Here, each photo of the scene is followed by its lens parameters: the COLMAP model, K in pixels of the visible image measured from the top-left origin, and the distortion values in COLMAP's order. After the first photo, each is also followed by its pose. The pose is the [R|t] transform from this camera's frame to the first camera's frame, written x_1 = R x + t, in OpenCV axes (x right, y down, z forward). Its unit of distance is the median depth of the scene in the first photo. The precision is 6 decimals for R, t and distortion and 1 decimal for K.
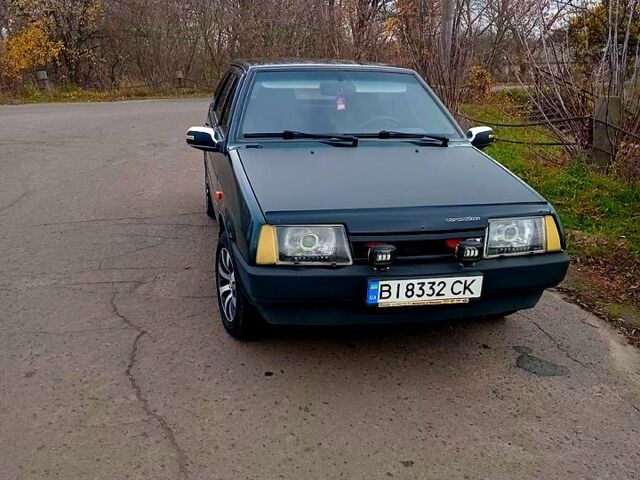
lens RADIAL K [[729.9, 0, 320.0], [0, 729.9, 240.0], [0, 0, 1]] dist [0.125773, -0.370012]
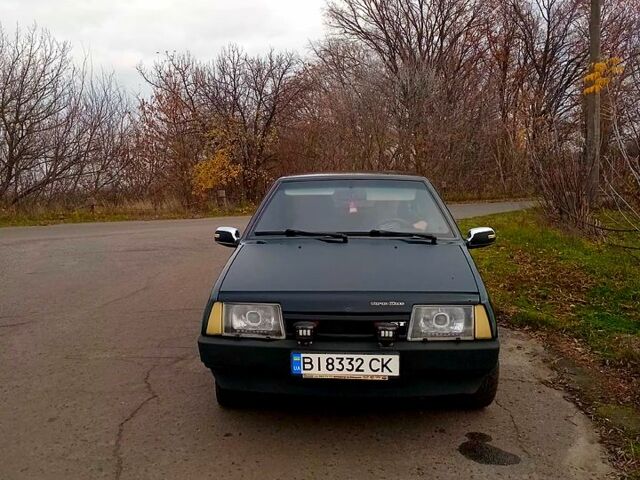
lens RADIAL K [[729.9, 0, 320.0], [0, 729.9, 240.0], [0, 0, 1]] dist [0.125773, -0.370012]
pose [[0.955139, 0.003167, -0.296141, 0.428847], [-0.049502, 0.987583, -0.149098, 0.047395], [0.291992, 0.157068, 0.943435, -0.100073]]
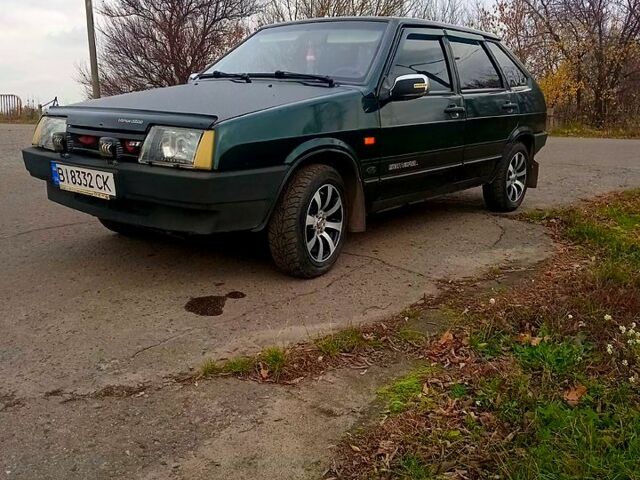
lens RADIAL K [[729.9, 0, 320.0], [0, 729.9, 240.0], [0, 0, 1]] dist [0.125773, -0.370012]
pose [[0.568192, 0.148826, -0.809326, 1.195898], [-0.234636, 0.971982, 0.014009, 0.056507], [0.788736, 0.181937, 0.587192, 0.641266]]
